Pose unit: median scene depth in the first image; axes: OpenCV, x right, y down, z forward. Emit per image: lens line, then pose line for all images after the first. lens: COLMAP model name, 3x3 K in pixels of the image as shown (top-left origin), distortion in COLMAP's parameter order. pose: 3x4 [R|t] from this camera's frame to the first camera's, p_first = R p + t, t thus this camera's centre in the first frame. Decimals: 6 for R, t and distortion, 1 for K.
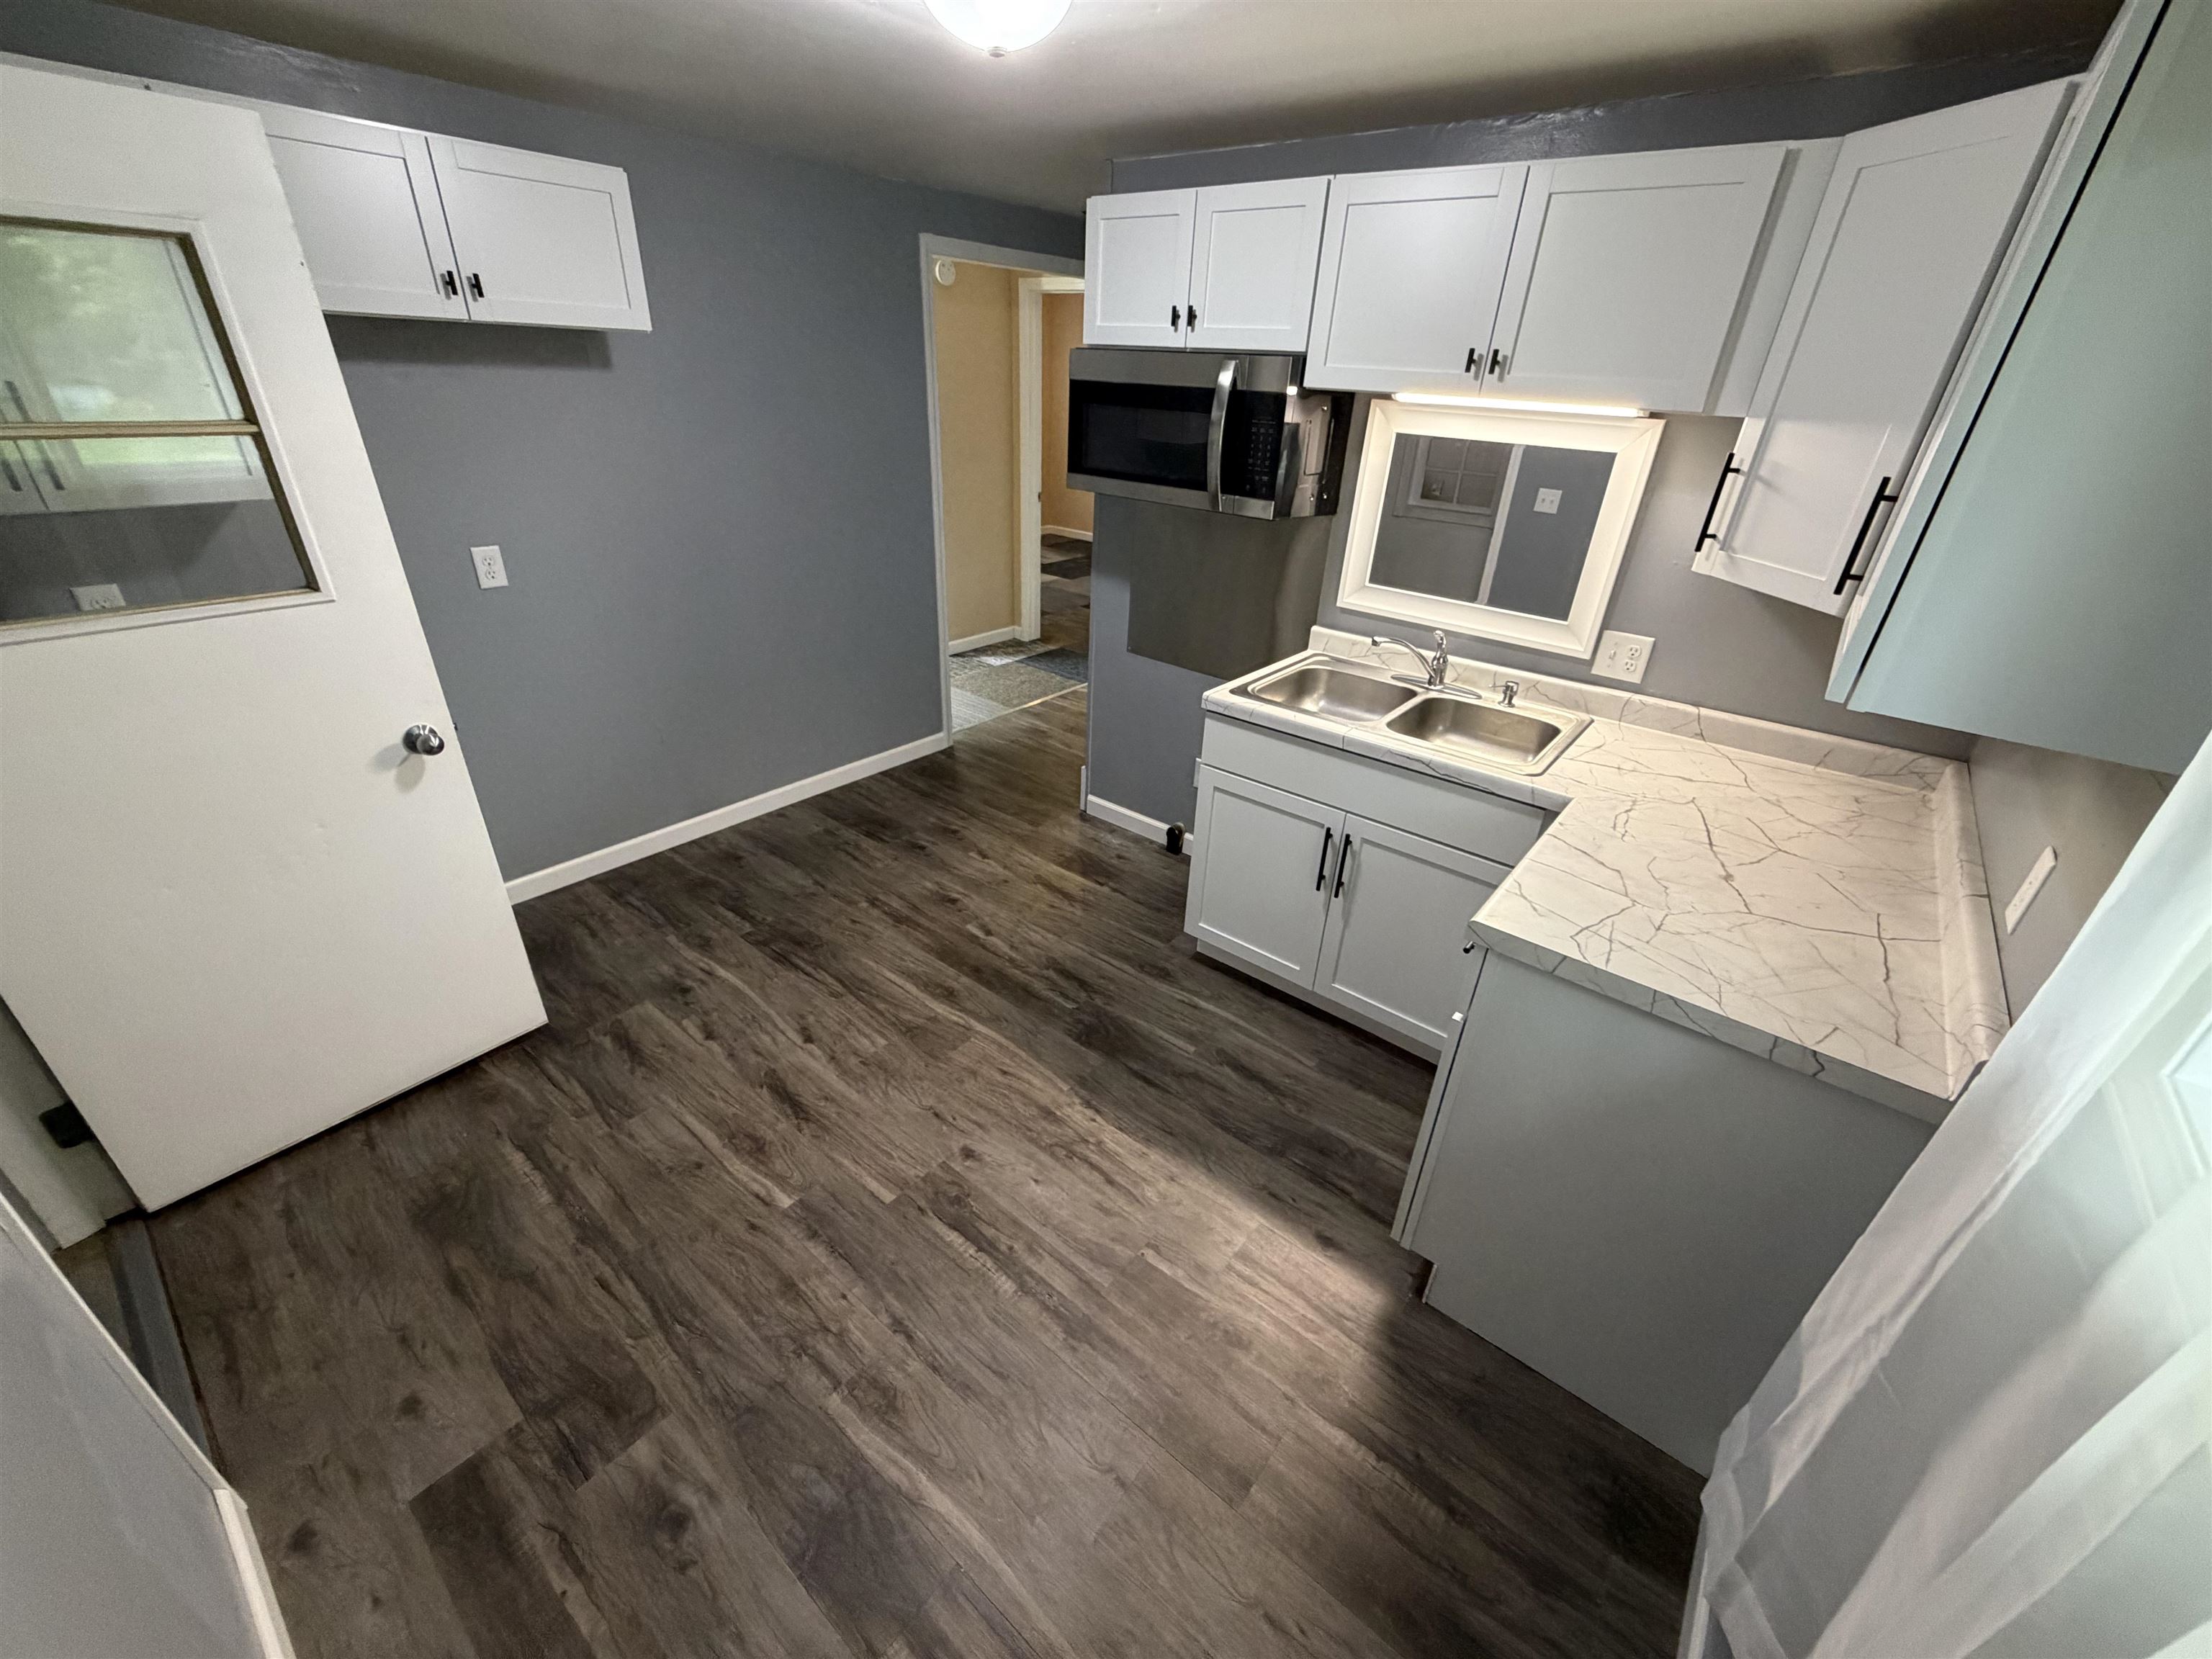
lens RADIAL K [[883.8, 0, 1104.1], [0, 883.8, 833.7], [0, 0, 1]] dist [-0.002951, -0.000135]
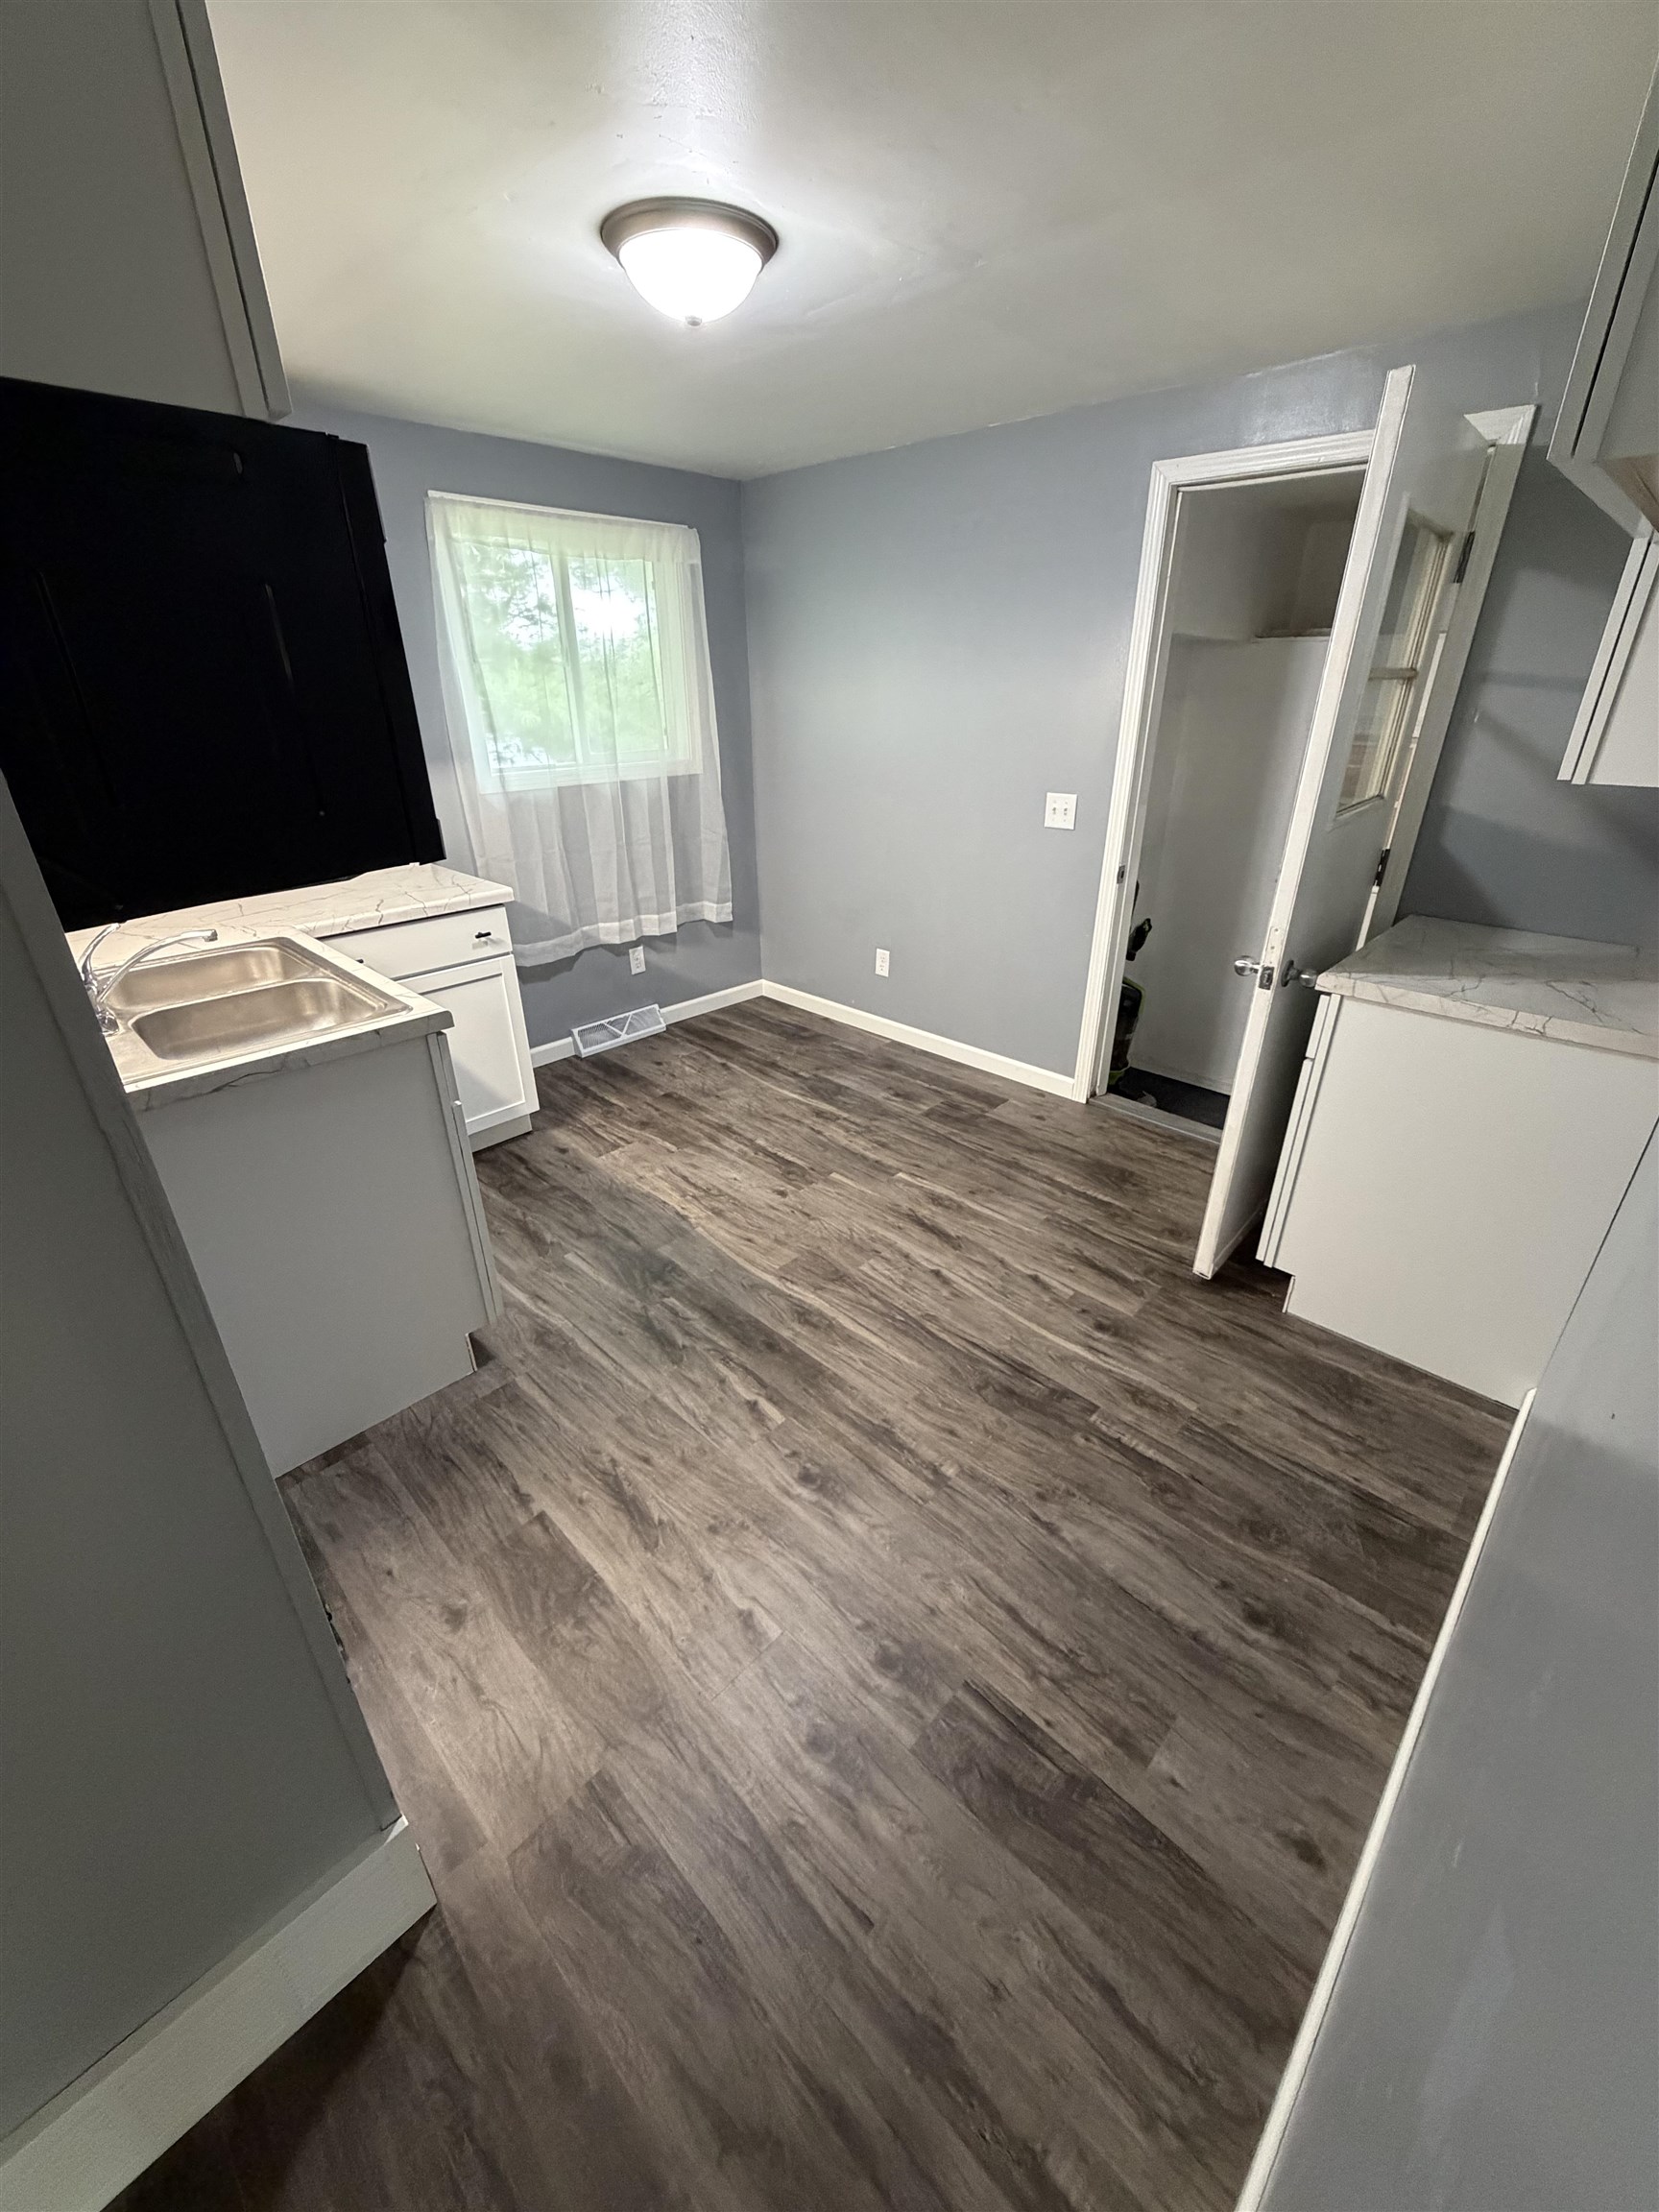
lens RADIAL K [[883.8, 0, 832.8], [0, 883.8, 1102.3], [0, 0, 1]] dist [-0.002951, -0.000135]
pose [[-0.995906, -0.069525, 0.057776, -0.252101], [0.005711, 0.589459, 0.807778, -0.687205], [-0.090218, 0.804801, -0.586648, 1.406779]]
